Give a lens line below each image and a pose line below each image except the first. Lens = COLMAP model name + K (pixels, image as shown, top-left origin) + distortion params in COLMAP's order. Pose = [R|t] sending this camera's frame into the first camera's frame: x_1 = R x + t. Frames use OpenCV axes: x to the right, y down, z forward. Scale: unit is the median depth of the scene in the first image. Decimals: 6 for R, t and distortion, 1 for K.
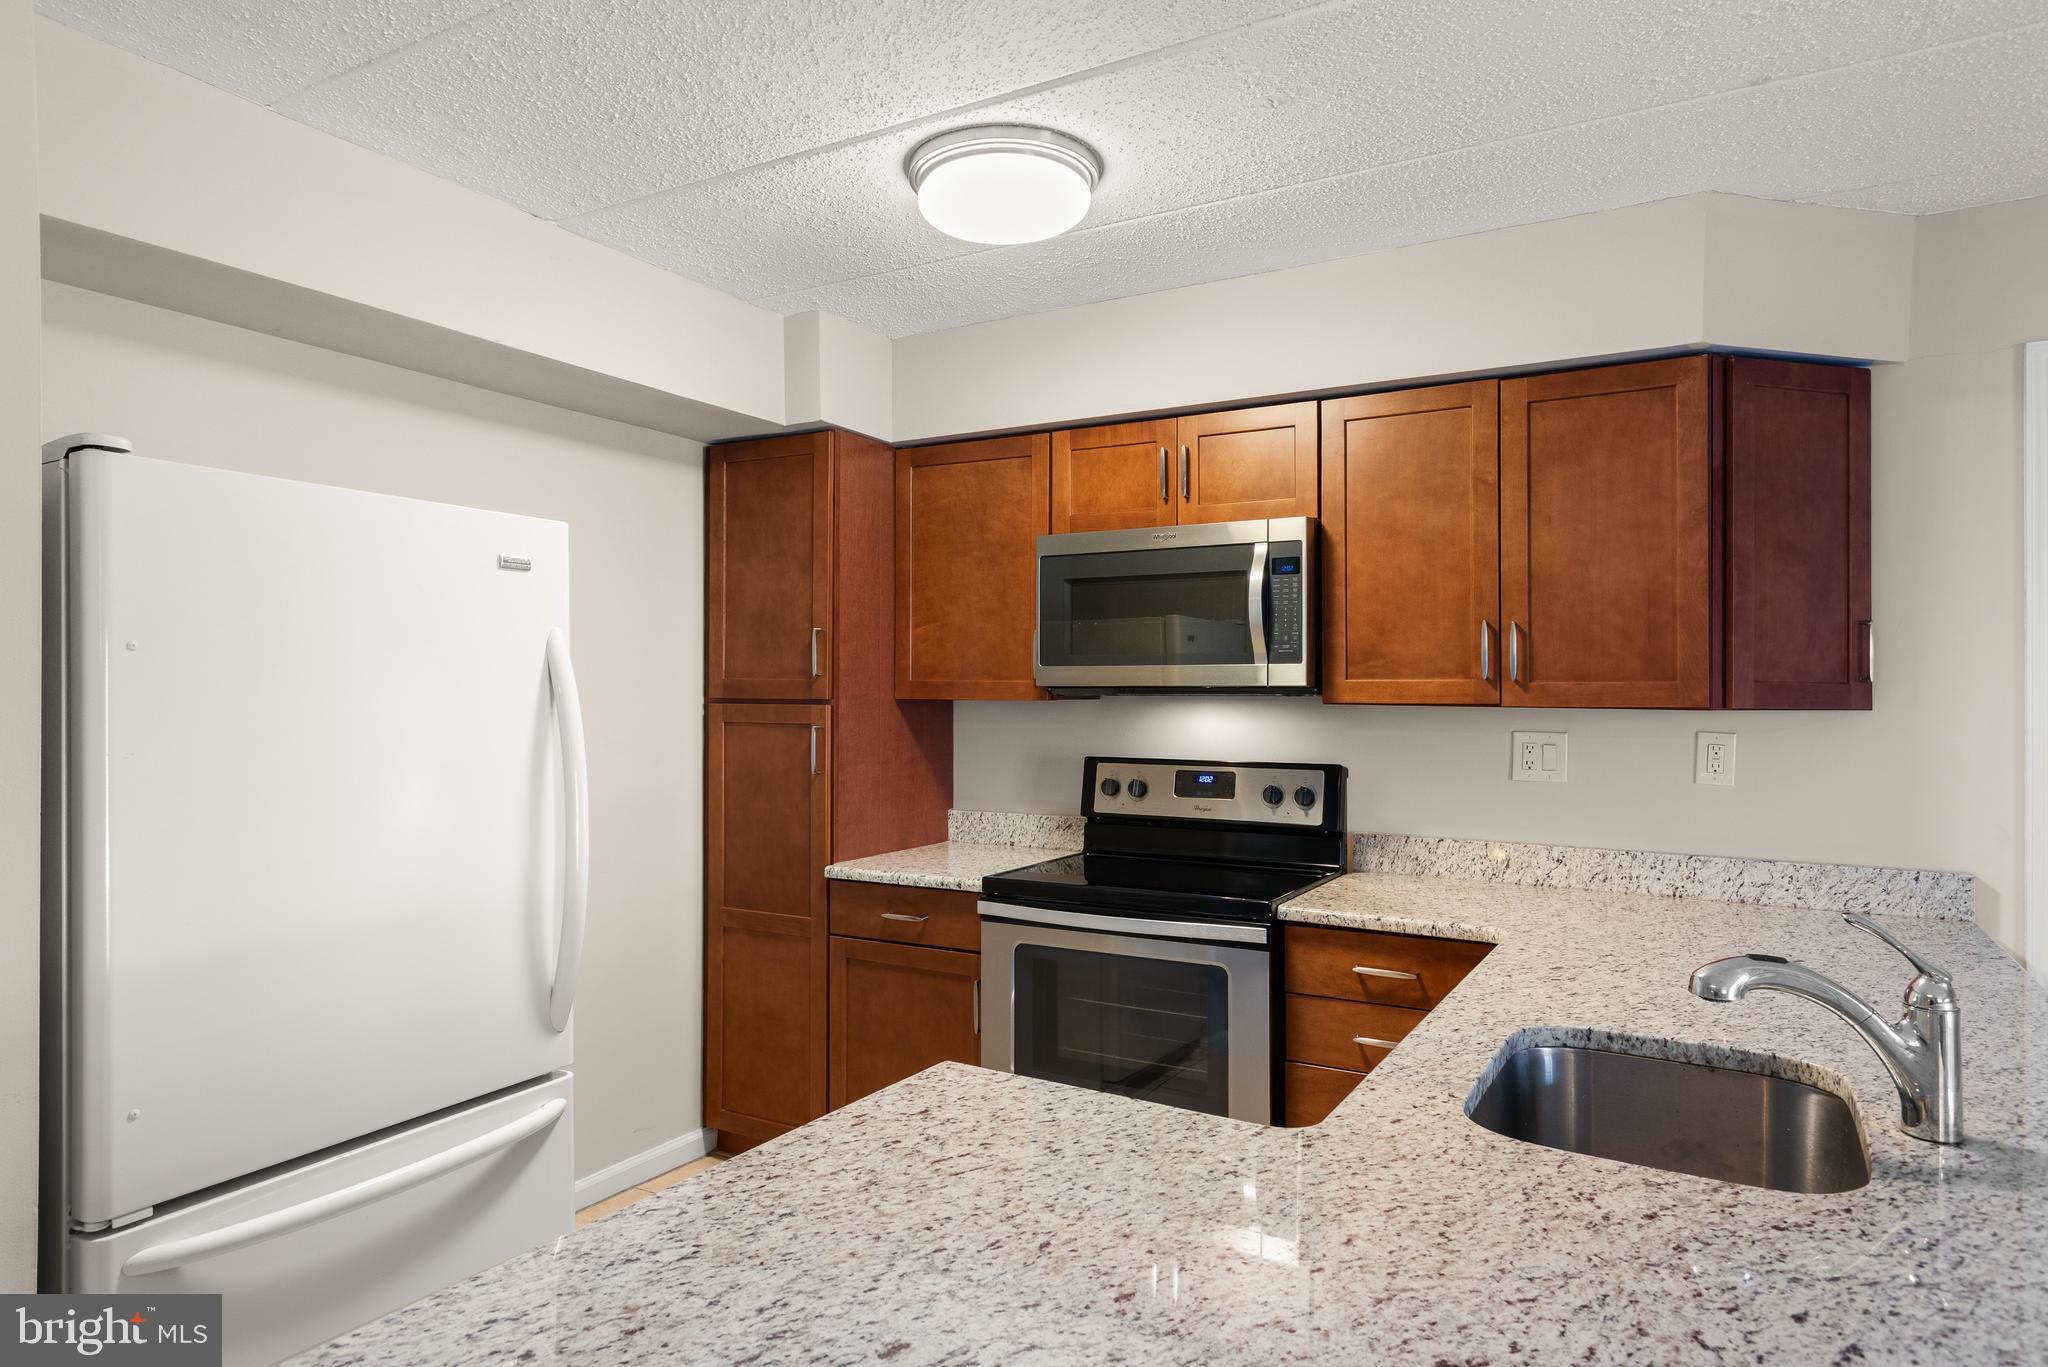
lens RADIAL K [[1199.1, 0, 1026.3], [0, 1199.1, 678.1], [0, 0, 1]] dist [0.003069, 0.000203]
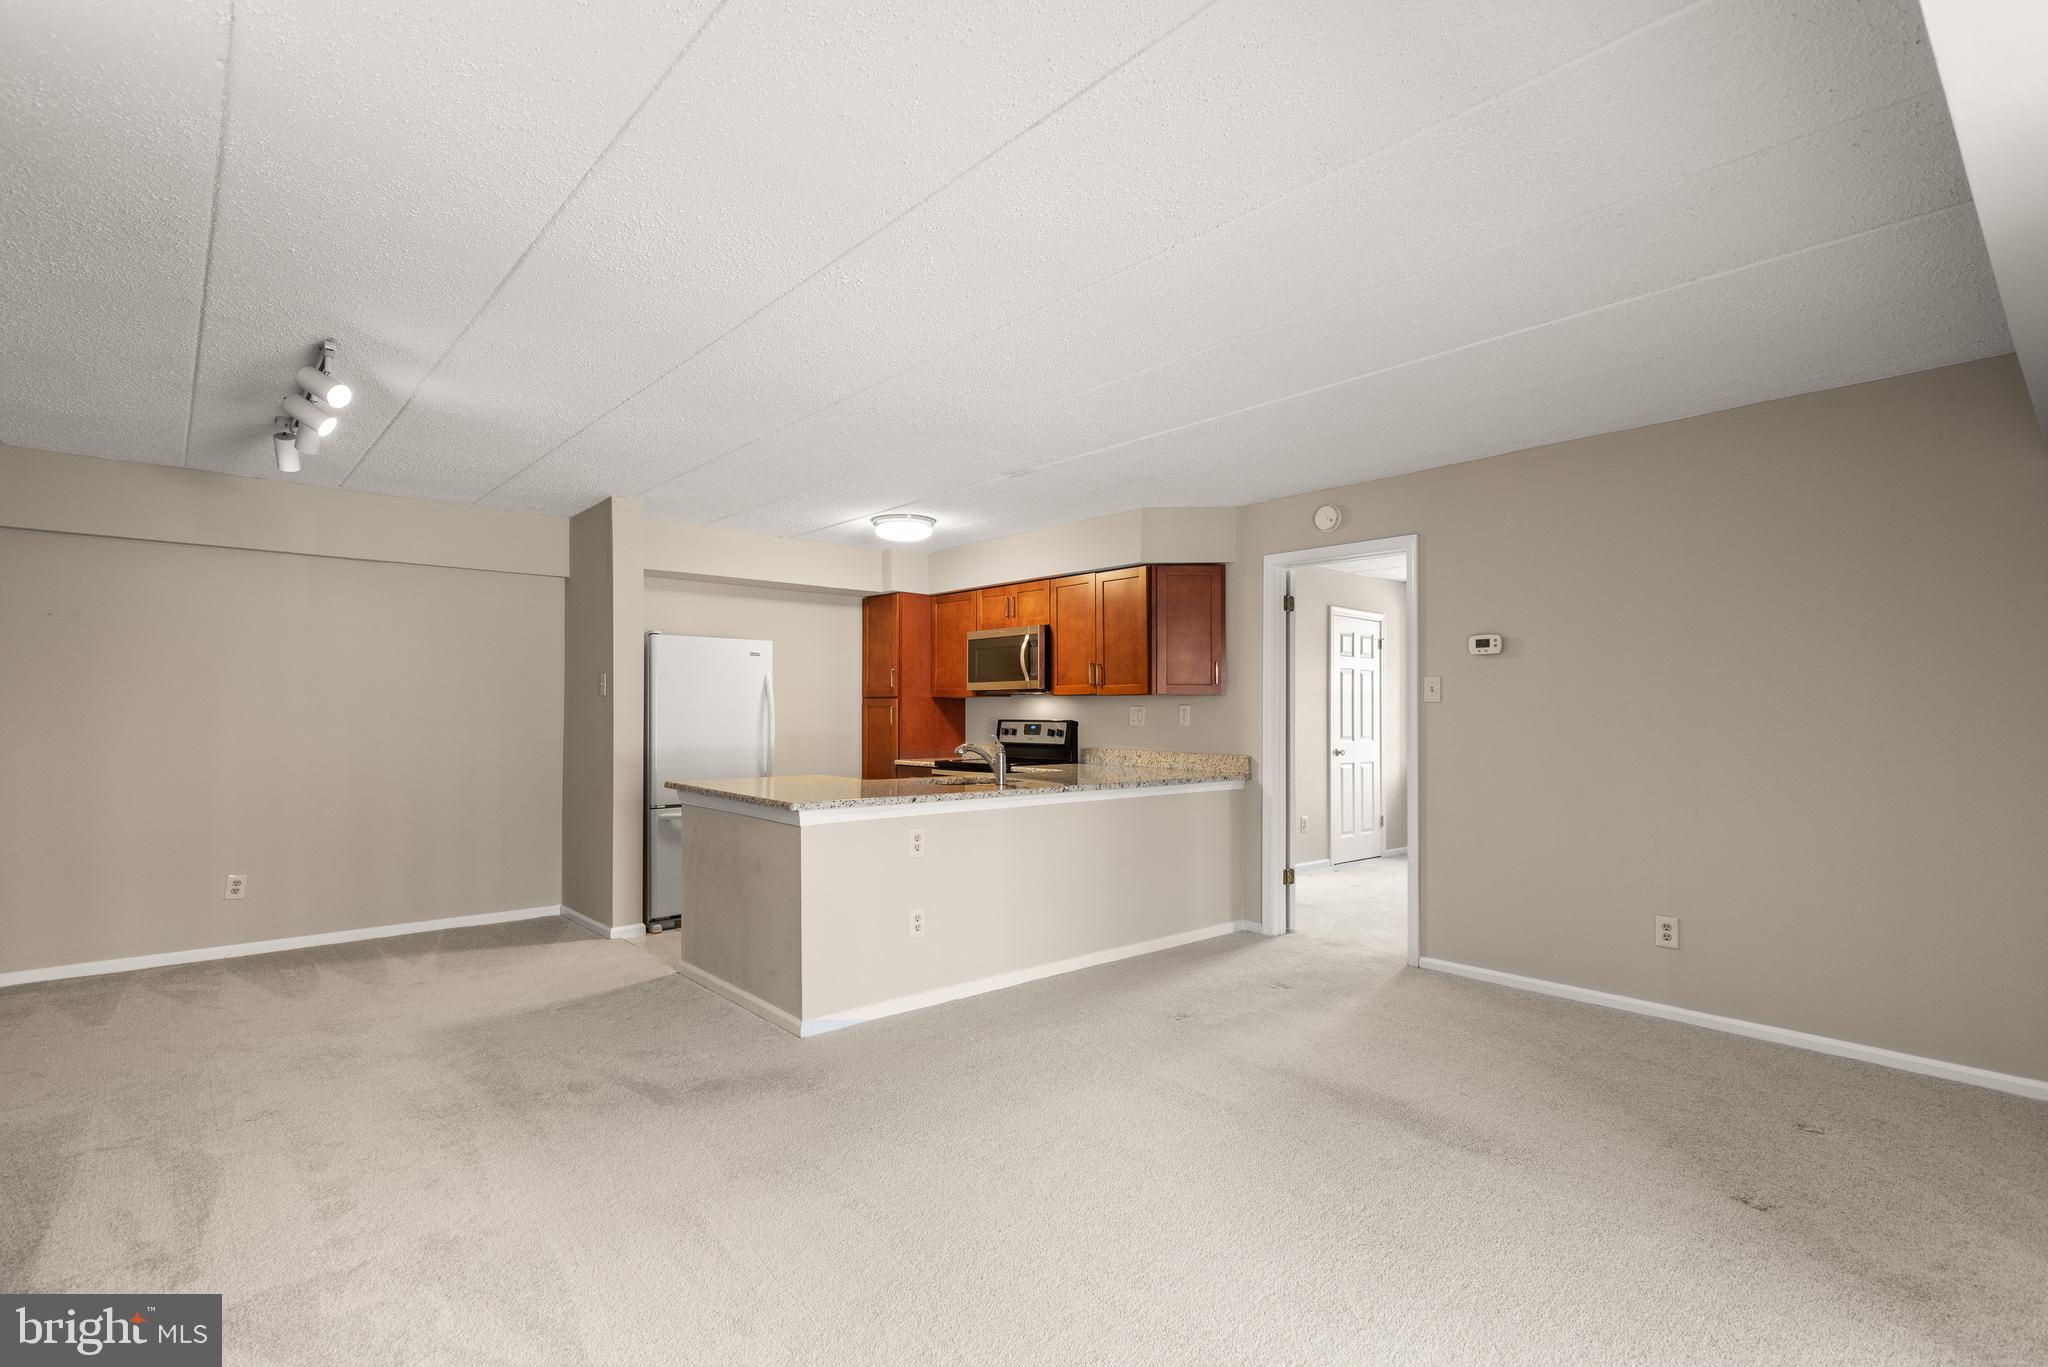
lens RADIAL K [[970.0, 0, 1029.2], [0, 970.0, 682.8], [0, 0, 1]] dist [0.026127, -0.006468]
pose [[0.948597, -0.011410, -0.316281, 0.846582], [0.004607, 0.999742, -0.022249, 0.039543], [0.316453, 0.019648, 0.948405, -0.994690]]
